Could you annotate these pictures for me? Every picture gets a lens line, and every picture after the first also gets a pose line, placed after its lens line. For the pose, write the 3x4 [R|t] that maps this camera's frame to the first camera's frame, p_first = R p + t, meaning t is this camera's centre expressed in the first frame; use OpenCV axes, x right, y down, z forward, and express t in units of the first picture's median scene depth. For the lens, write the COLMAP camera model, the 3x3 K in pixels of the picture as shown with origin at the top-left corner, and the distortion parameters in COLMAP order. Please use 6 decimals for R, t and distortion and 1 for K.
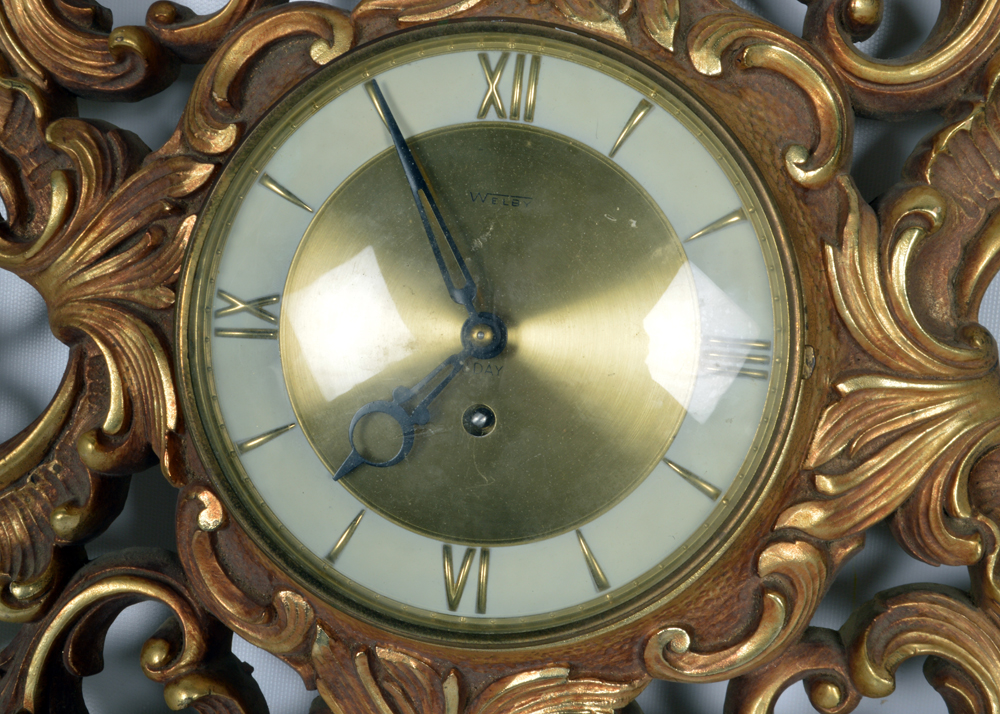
lens RADIAL K [[1437.9, 0, 501.2], [0, 1437.9, 358.2], [0, 0, 1]] dist [-0.035864, 0.000000]
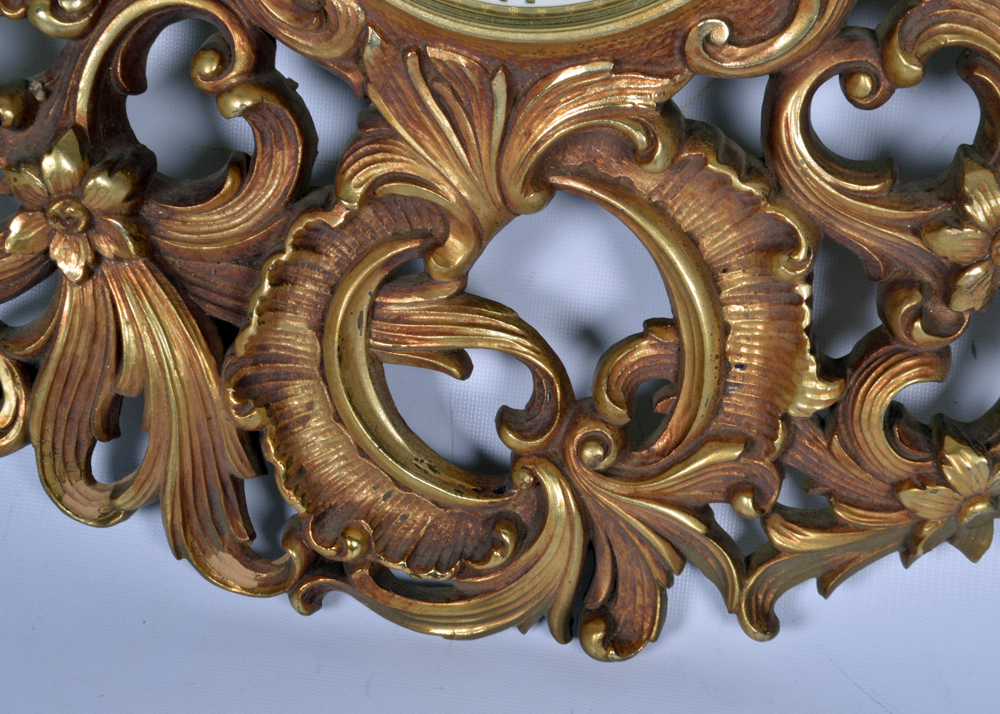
lens RADIAL K [[2099.9, 0, 505.7], [0, 2099.9, 359.0], [0, 0, 1]] dist [0.020381, 0.000000]
pose [[0.999759, -0.018417, 0.011988, -0.053226], [0.015146, 0.972757, 0.231333, 0.071451], [-0.015922, -0.231096, 0.972801, -0.537119]]
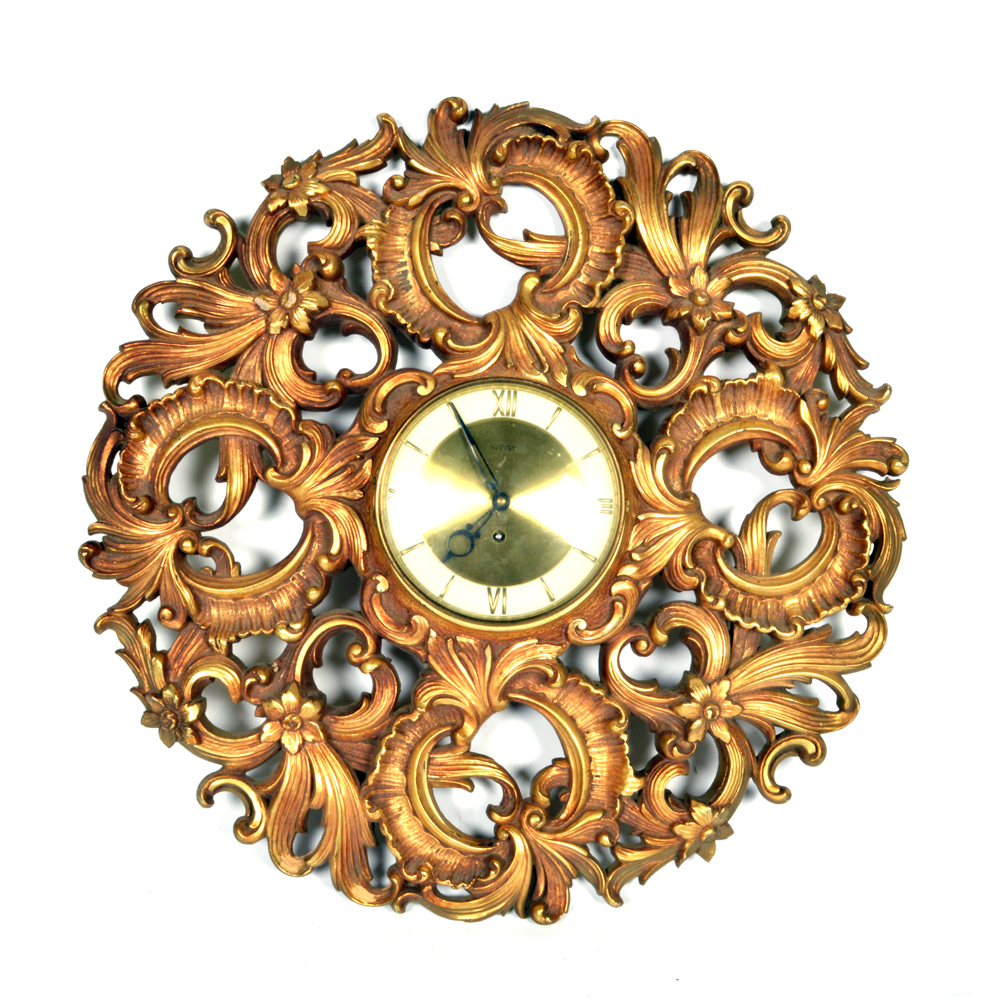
lens RADIAL K [[1410.2, 0, 501.2], [0, 1410.2, 501.7], [0, 0, 1]] dist [-0.071569, 0.000000]
pose [[0.985371, -0.040816, 0.165464, -0.397540], [0.054122, 0.995582, -0.076725, 0.164148], [-0.161601, 0.084558, 0.983227, -1.348873]]
